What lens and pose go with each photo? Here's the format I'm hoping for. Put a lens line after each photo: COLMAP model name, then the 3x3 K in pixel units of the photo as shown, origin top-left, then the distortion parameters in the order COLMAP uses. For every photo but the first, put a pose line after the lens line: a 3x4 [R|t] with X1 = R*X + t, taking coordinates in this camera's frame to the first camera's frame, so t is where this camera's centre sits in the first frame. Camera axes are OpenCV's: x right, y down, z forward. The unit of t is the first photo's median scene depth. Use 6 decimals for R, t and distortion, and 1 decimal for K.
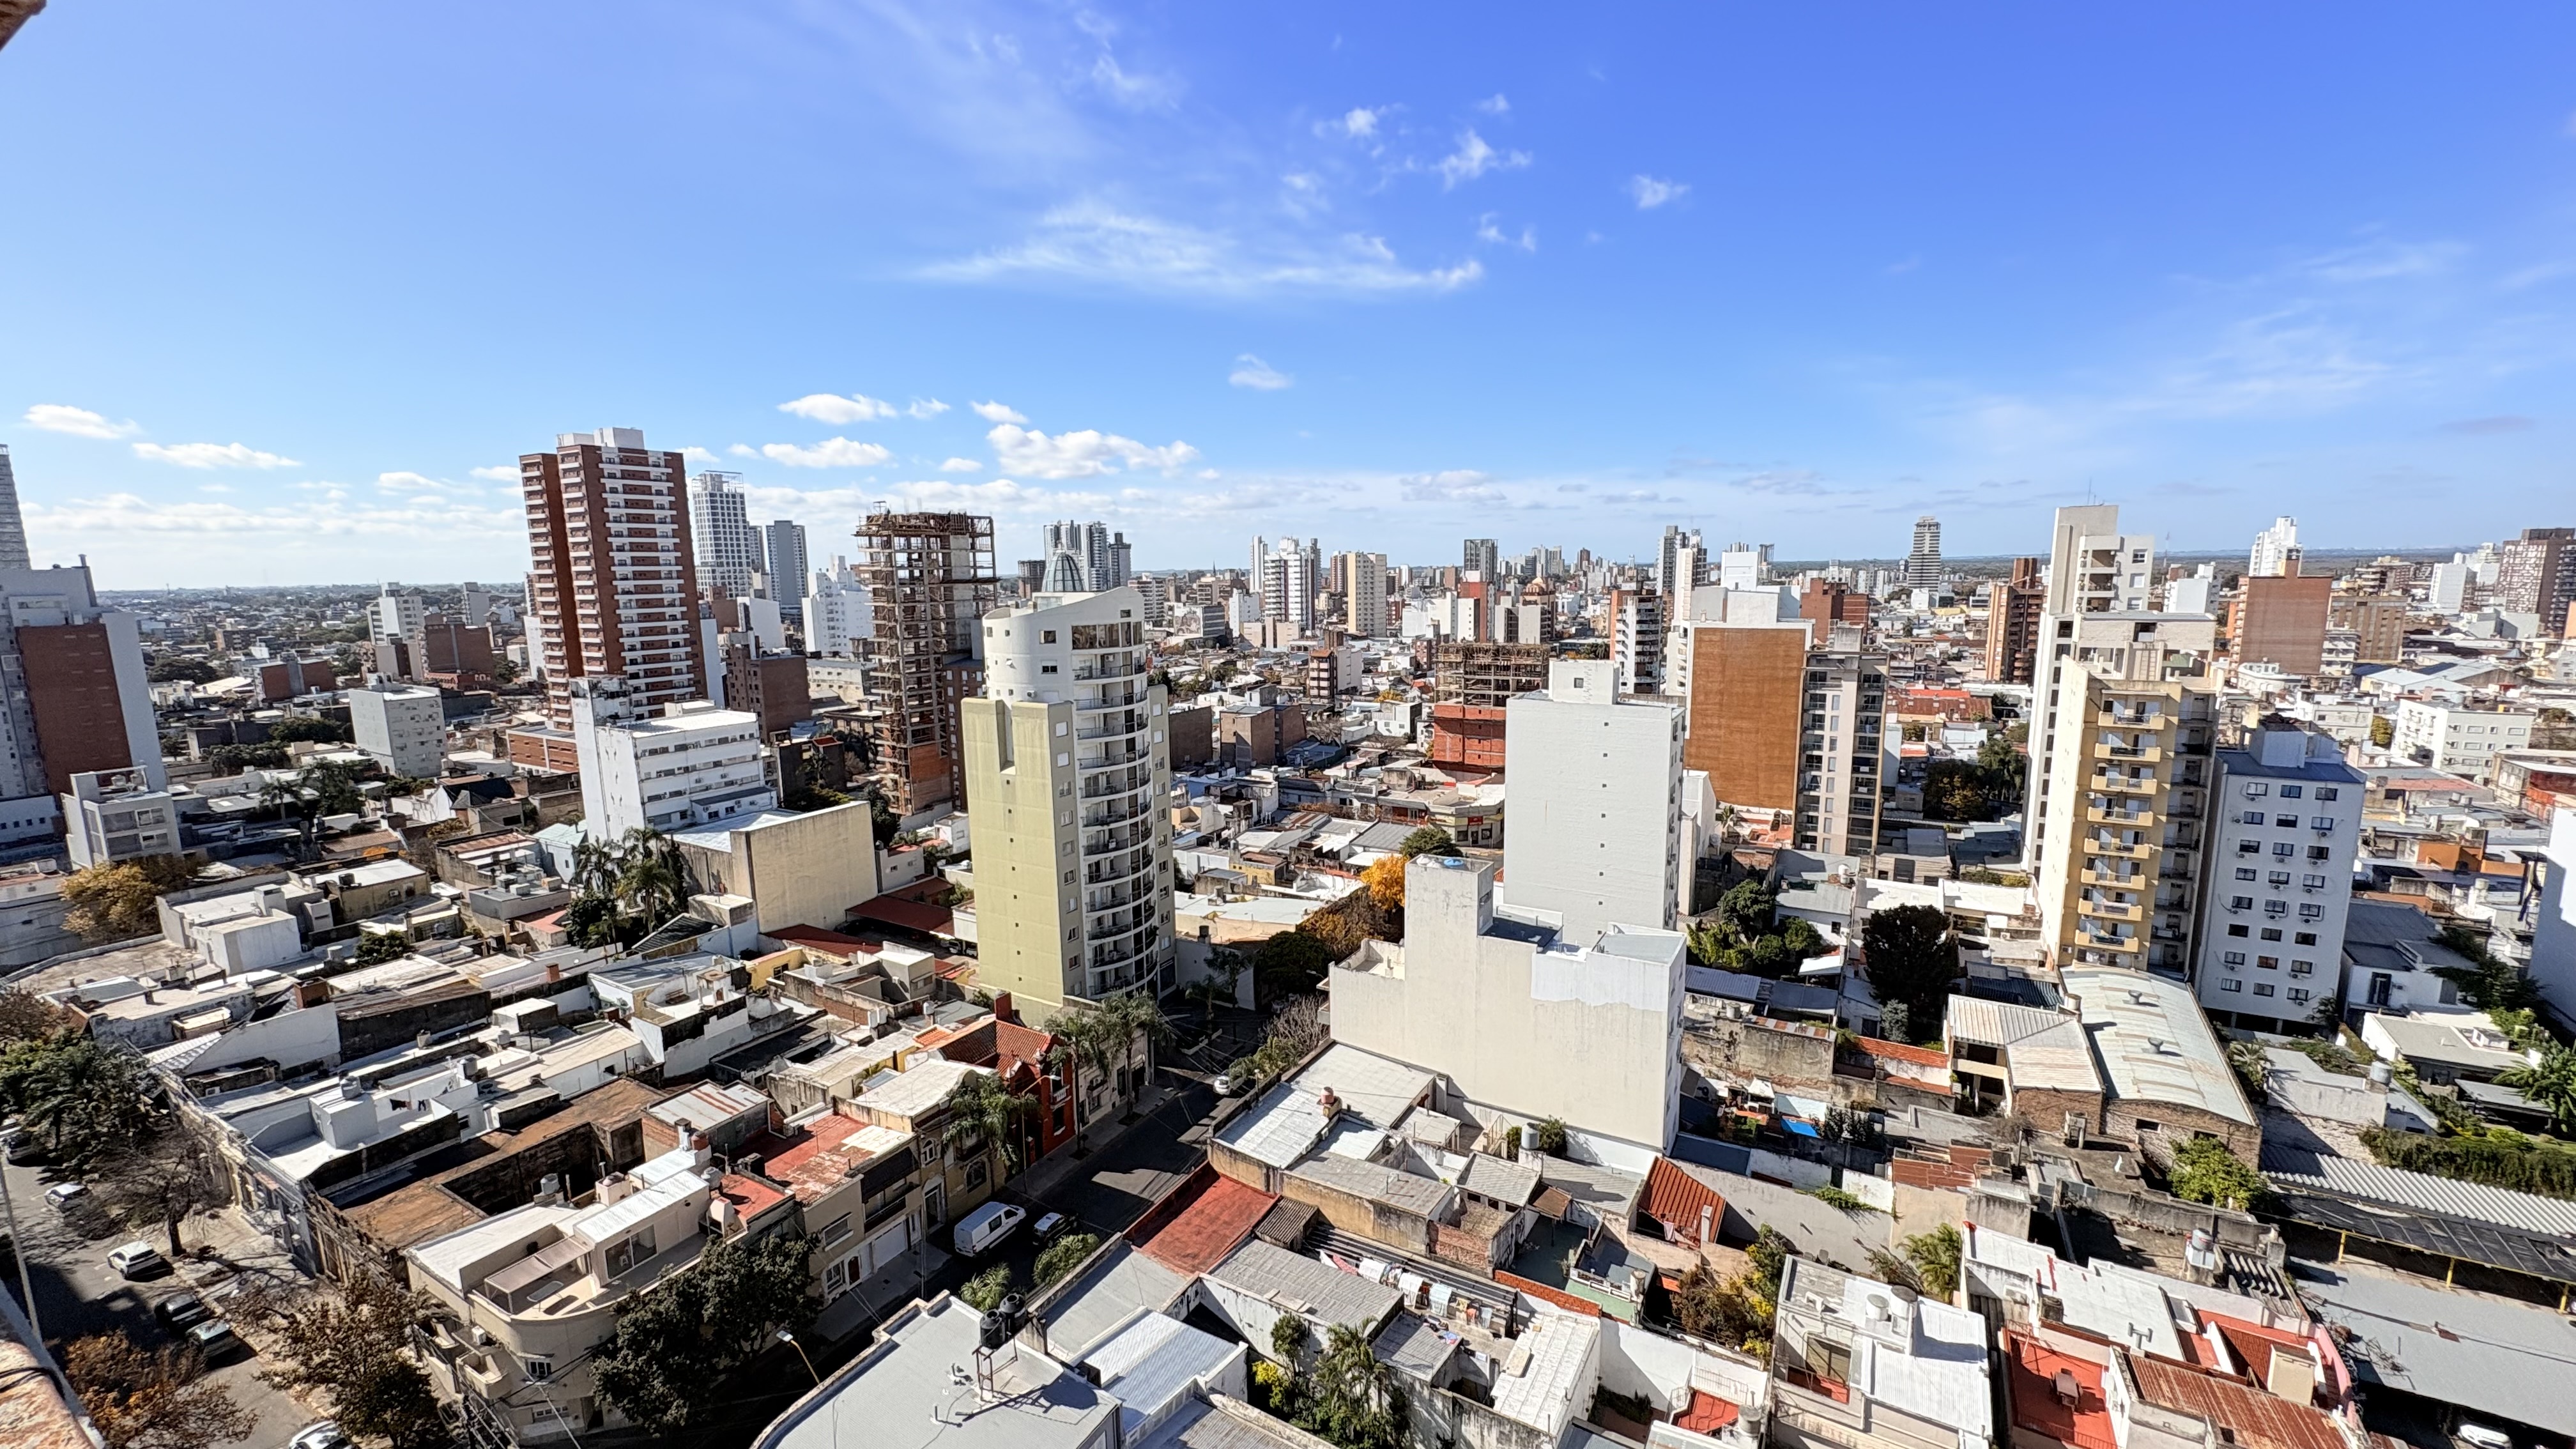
lens RADIAL K [[1025.1, 0, 1287.0], [0, 1025.1, 722.4], [0, 0, 1]] dist [0.000271, 0.000040]
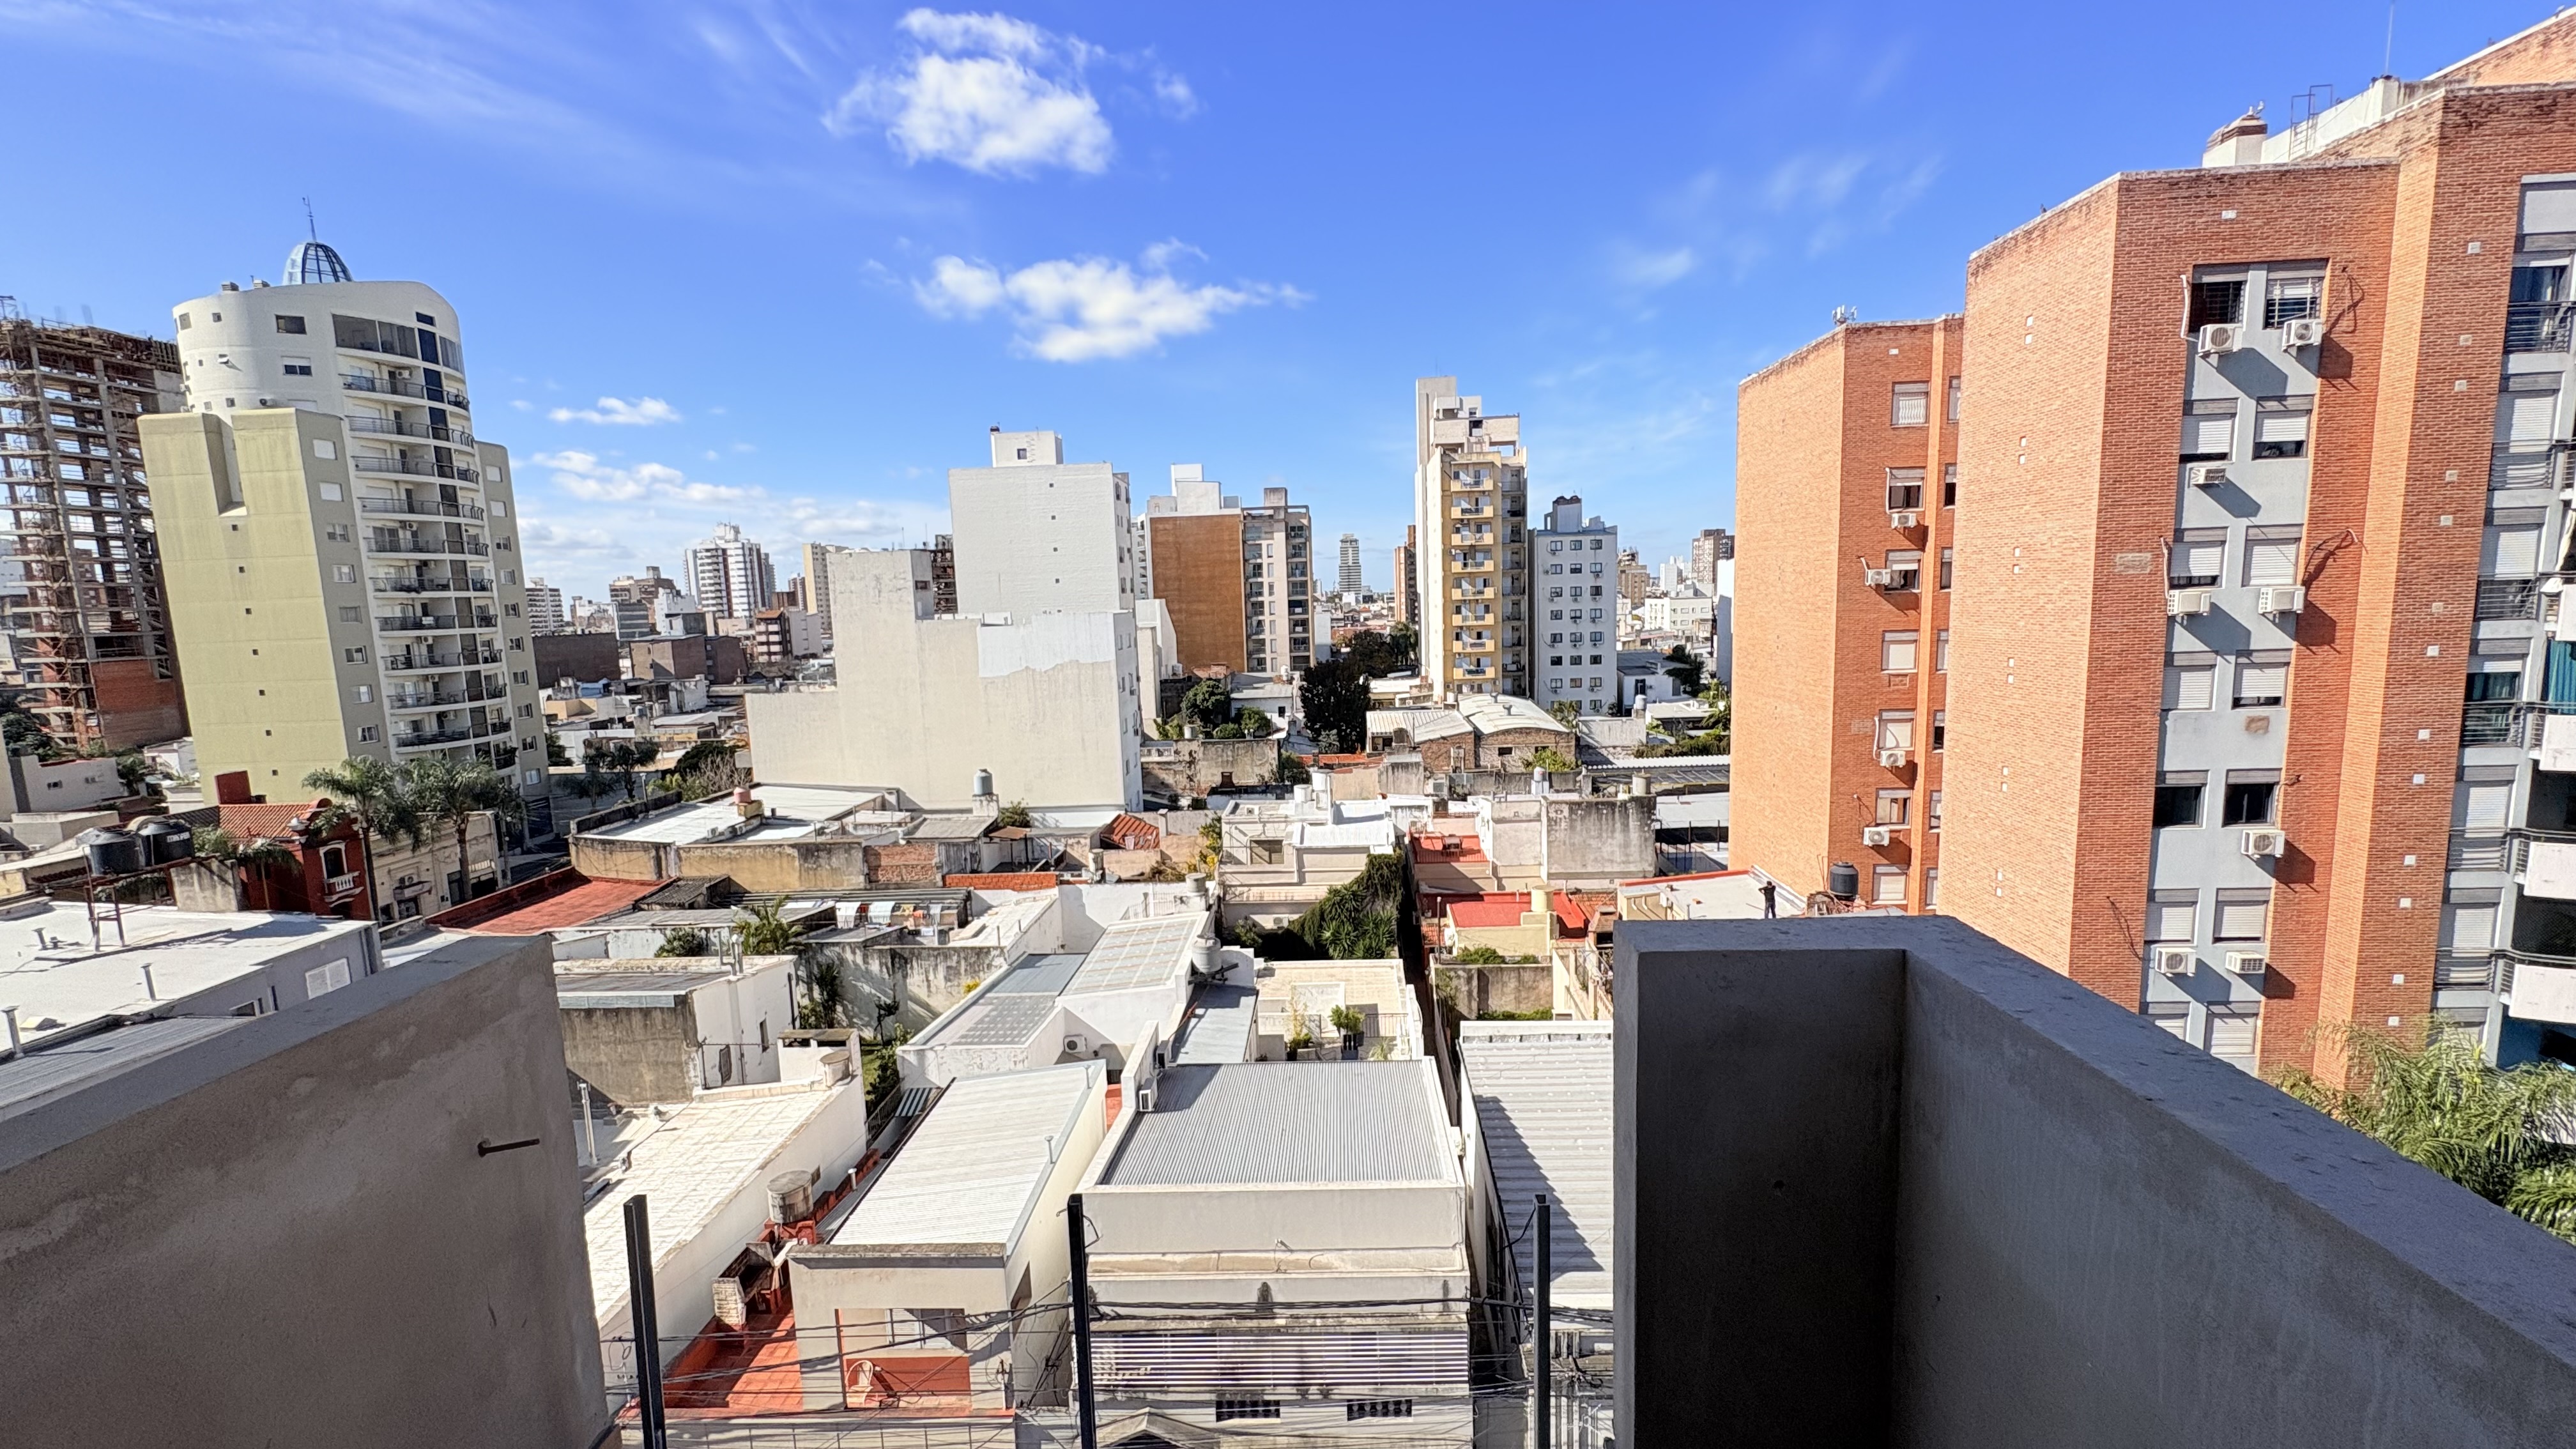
lens RADIAL K [[1025.1, 0, 1289.2], [0, 1025.1, 727.5], [0, 0, 1]] dist [0.000271, 0.000040]
pose [[0.882702, -0.074191, 0.464039, 0.035431], [0.091216, 0.995728, -0.014316, 0.261994], [-0.460995, 0.054964, 0.885699, 0.026786]]
